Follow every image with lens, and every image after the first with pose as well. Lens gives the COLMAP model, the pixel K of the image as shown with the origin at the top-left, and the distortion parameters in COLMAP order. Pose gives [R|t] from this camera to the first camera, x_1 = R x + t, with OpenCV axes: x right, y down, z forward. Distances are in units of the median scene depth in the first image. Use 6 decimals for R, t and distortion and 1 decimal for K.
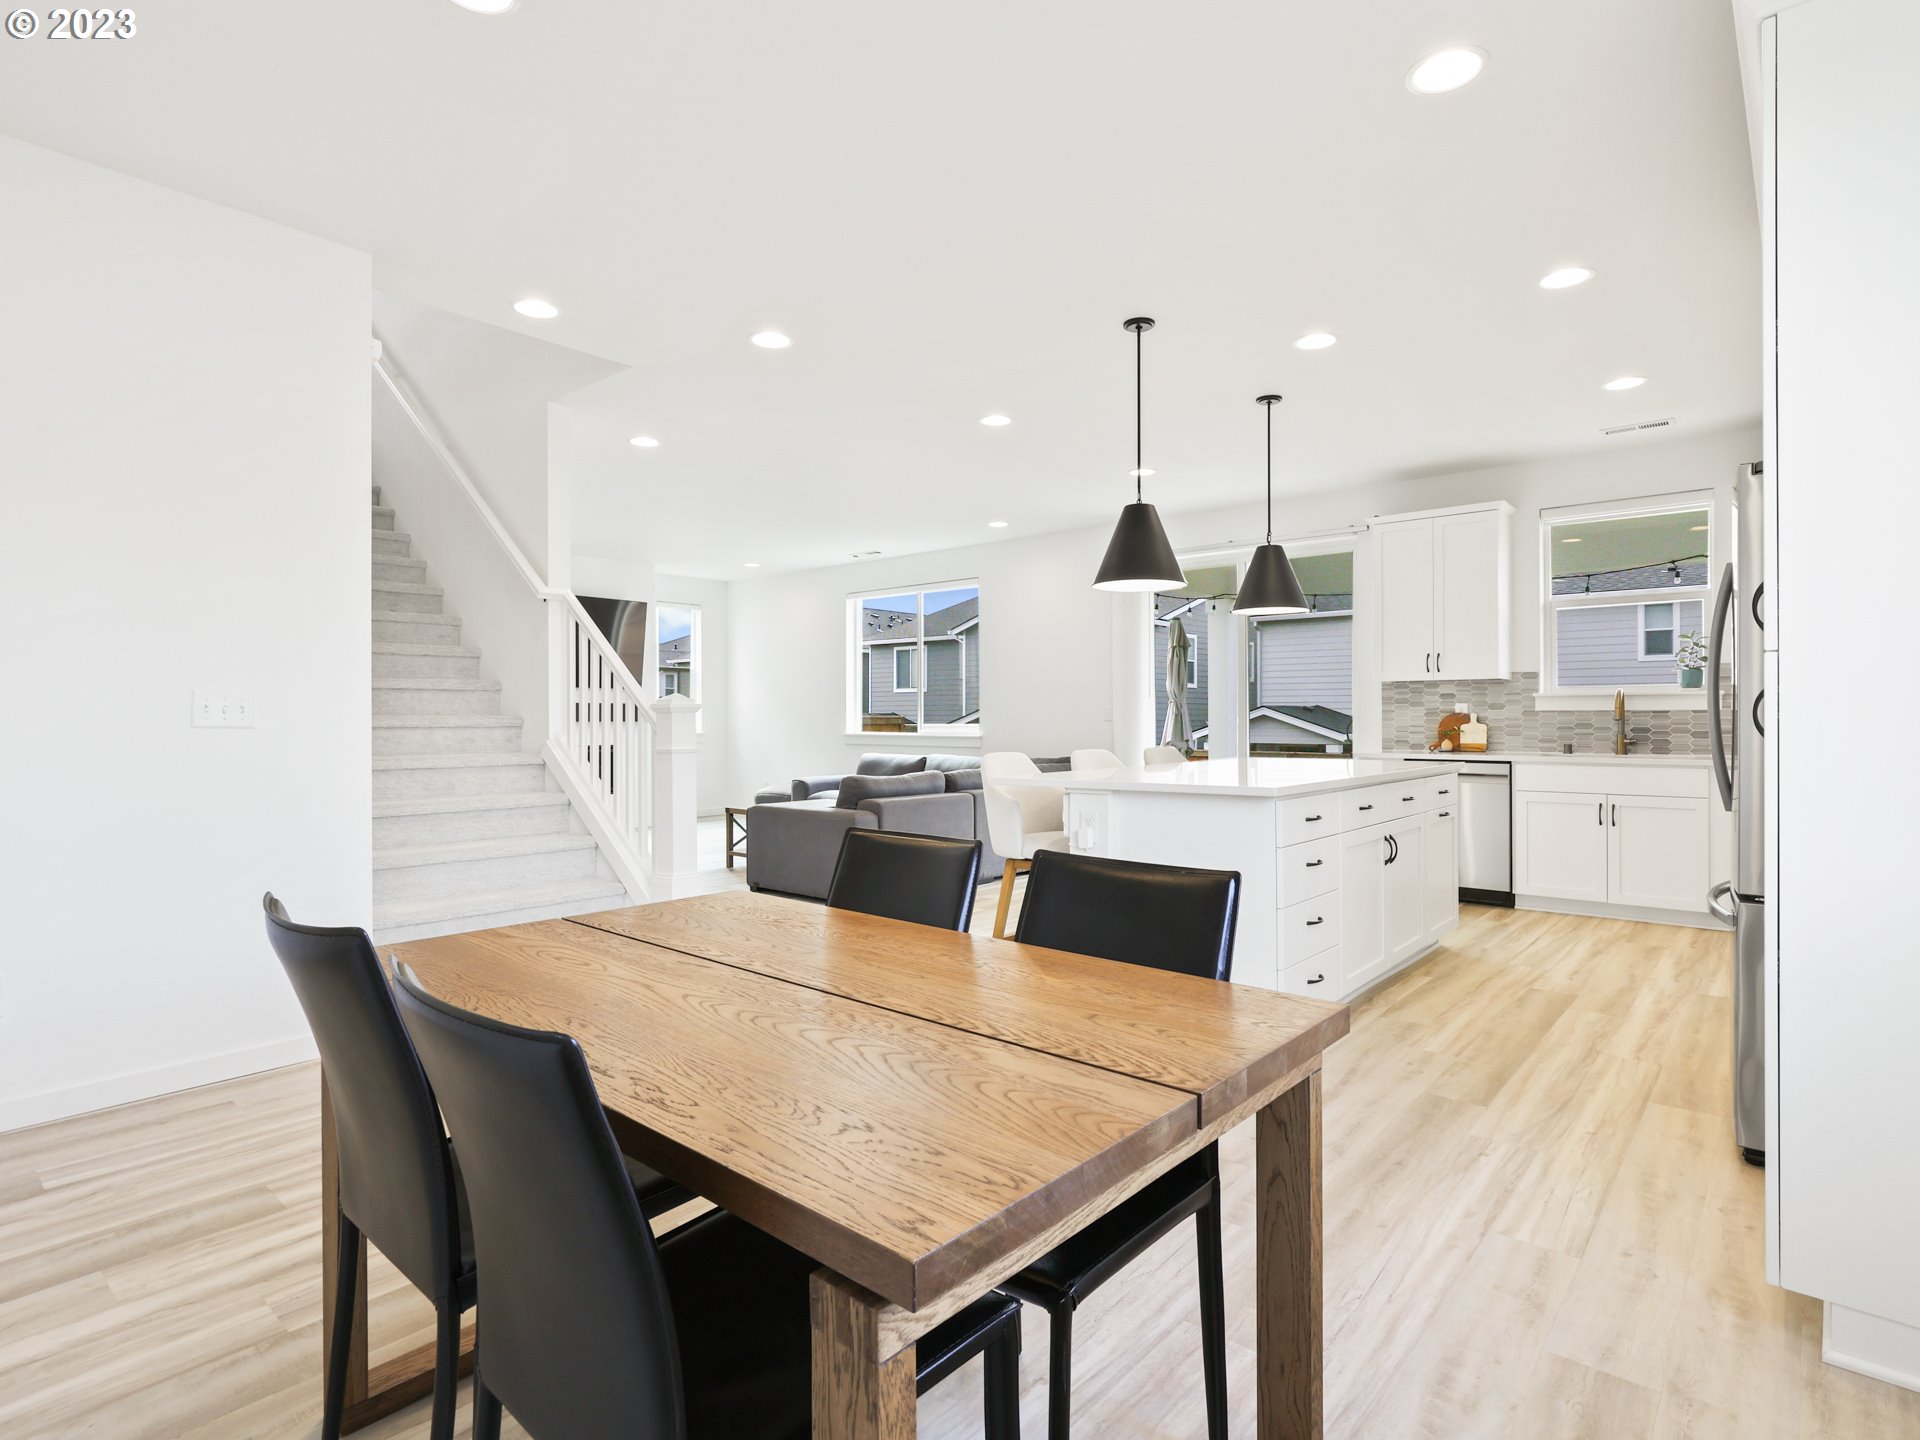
lens RADIAL K [[1076.7, 0, 950.6], [0, 1076.7, 722.8], [0, 0, 1]] dist [0.000890, 0.003825]
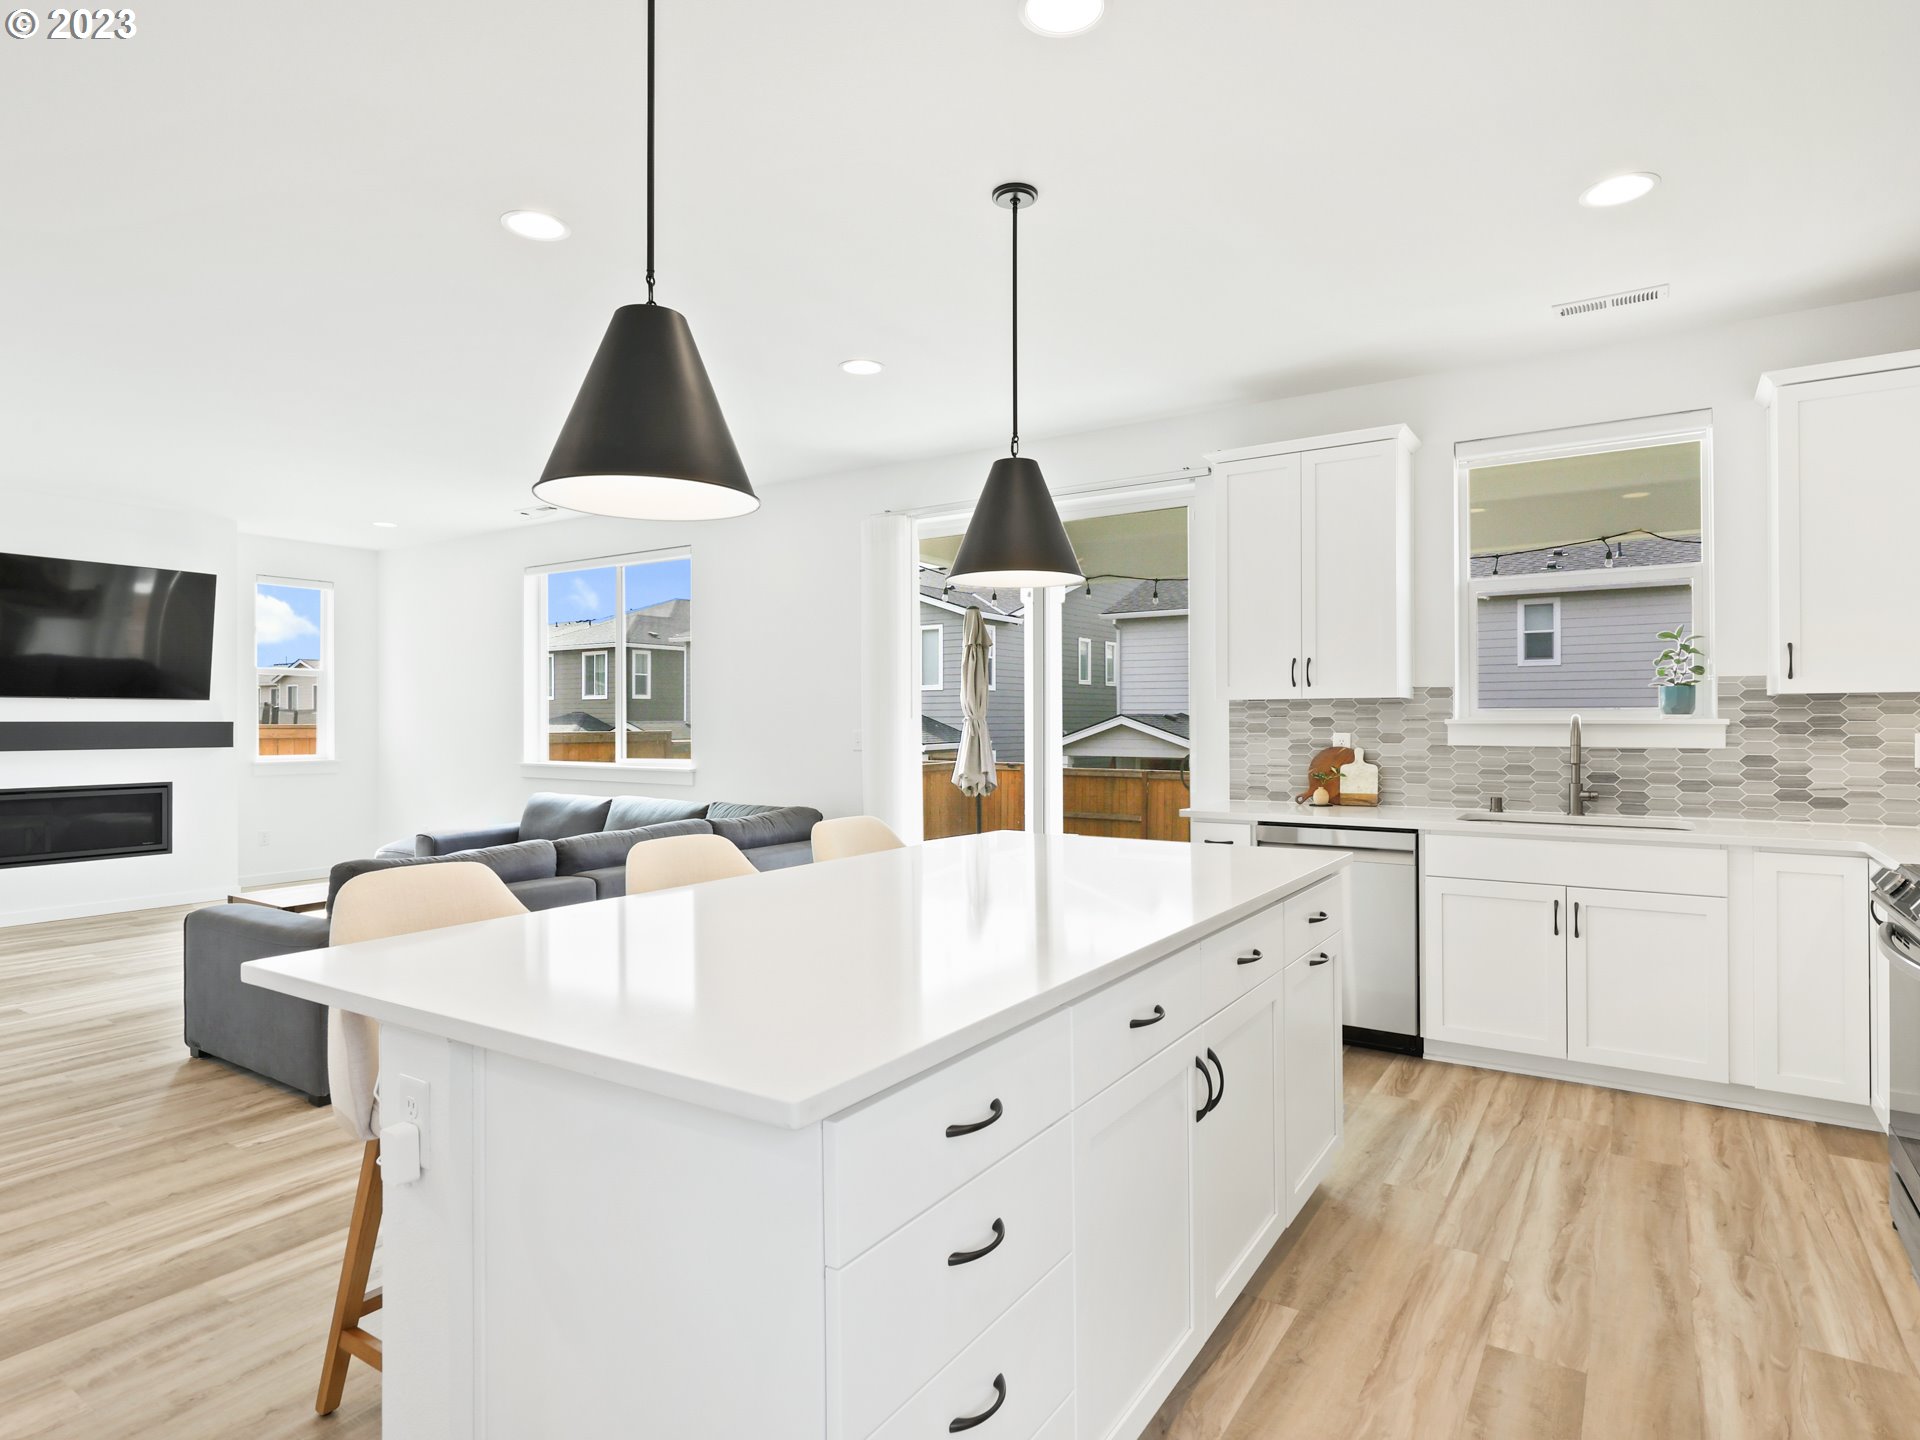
lens RADIAL K [[1076.7, 0, 976.7], [0, 1076.7, 725.6], [0, 0, 1]] dist [0.000890, 0.003825]
pose [[0.992086, -0.000465, 0.125561, 0.171012], [0.000166, 0.999997, 0.002396, -0.025127], [-0.125561, -0.002356, 0.992083, 0.377394]]
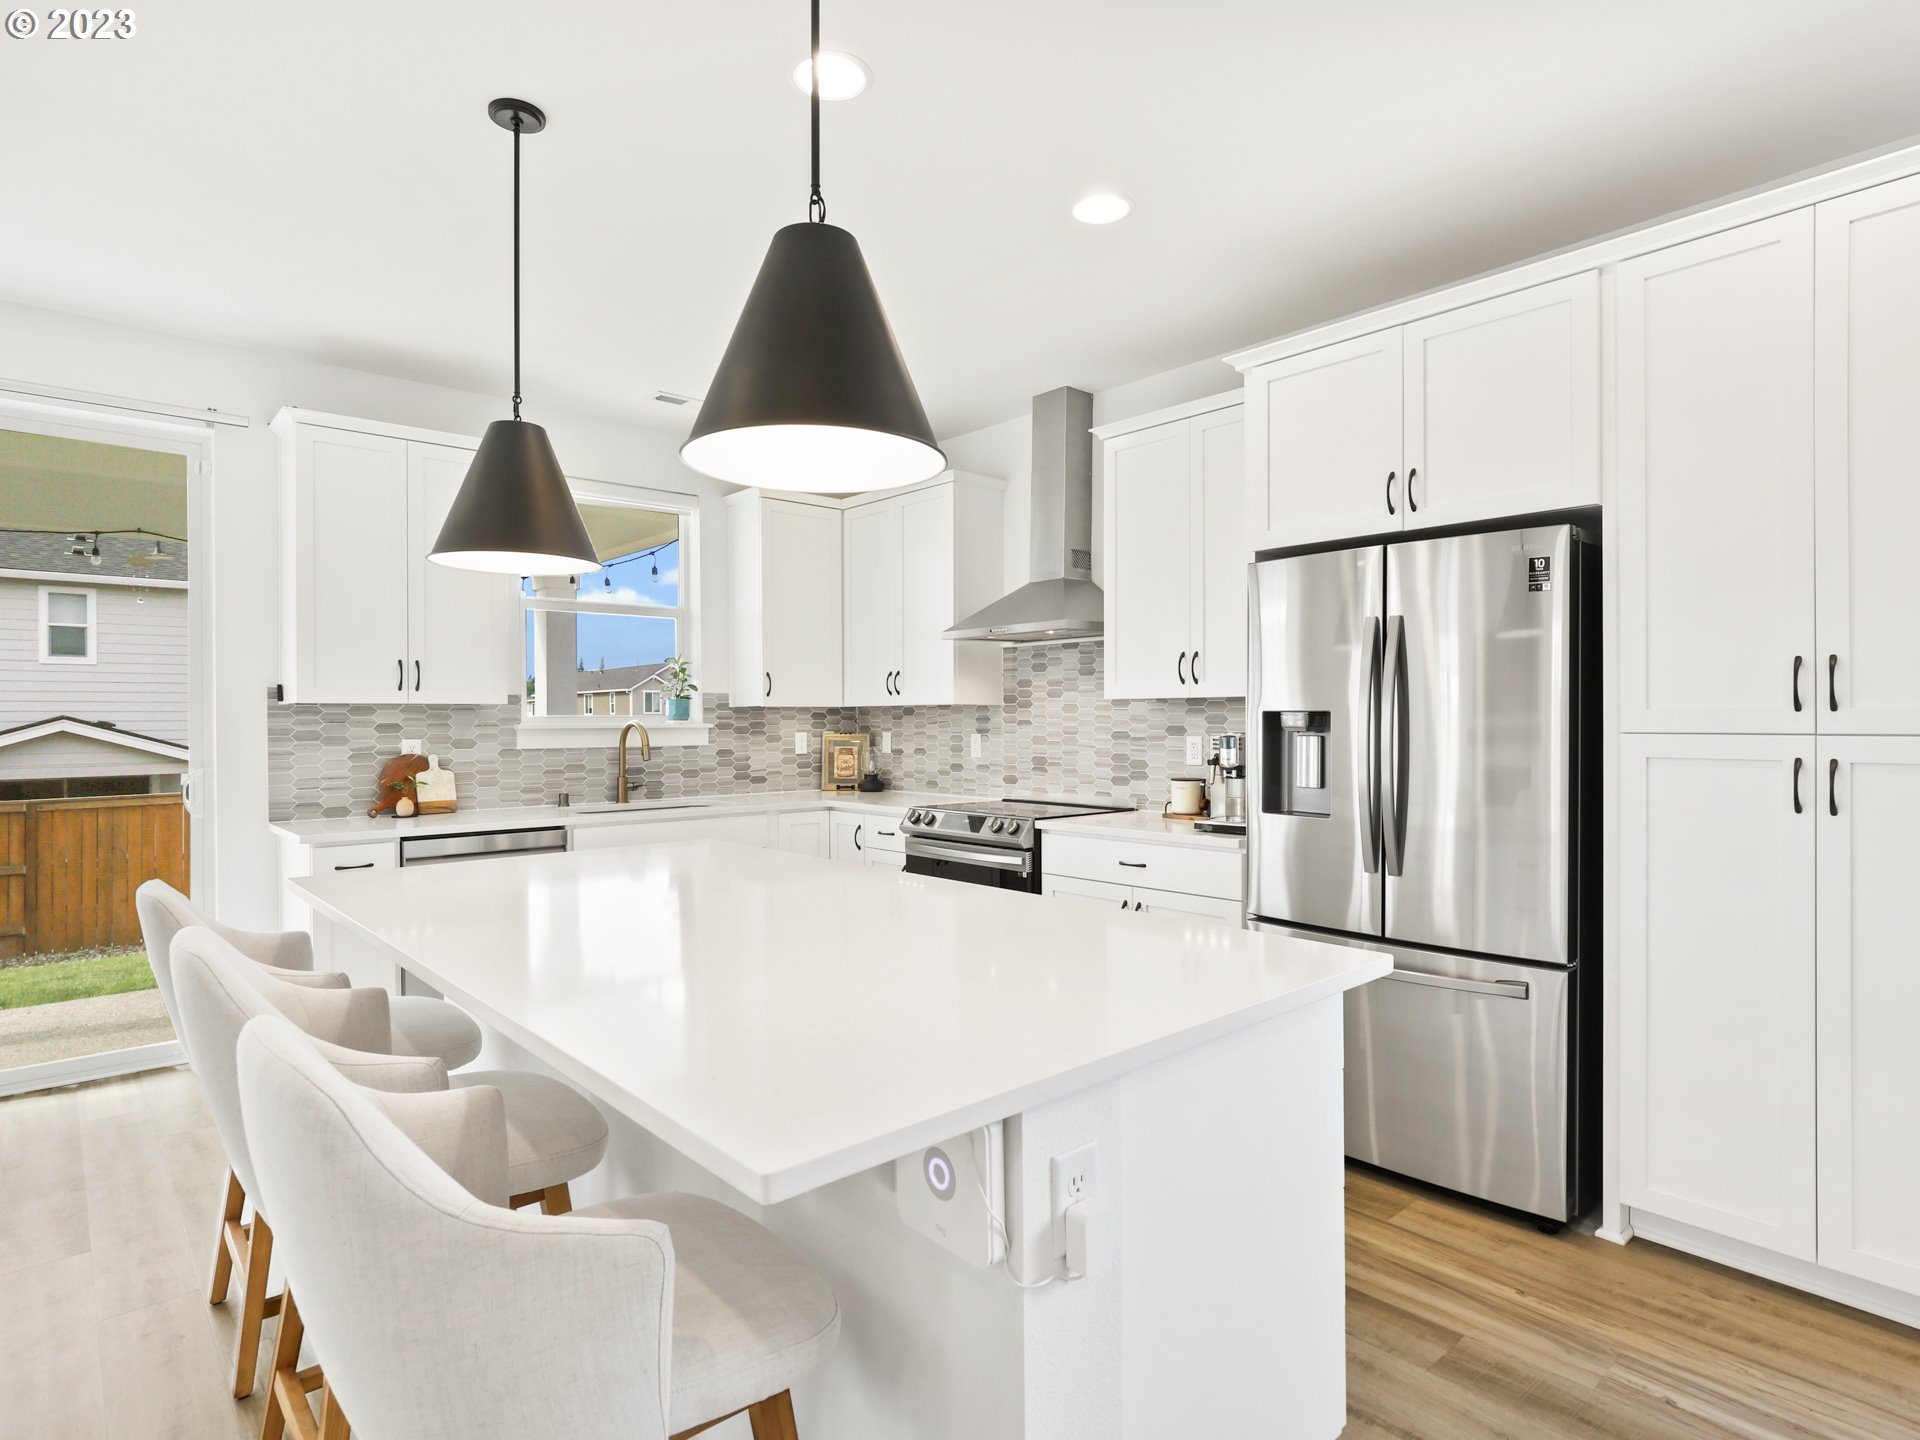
lens RADIAL K [[1076.7, 0, 961.2], [0, 1076.7, 725.0], [0, 0, 1]] dist [0.000890, 0.003825]
pose [[0.126686, -0.003562, 0.991936, -0.128004], [0.007439, 0.999969, 0.002641, -0.026967], [-0.991915, 0.007044, 0.126709, 0.617829]]
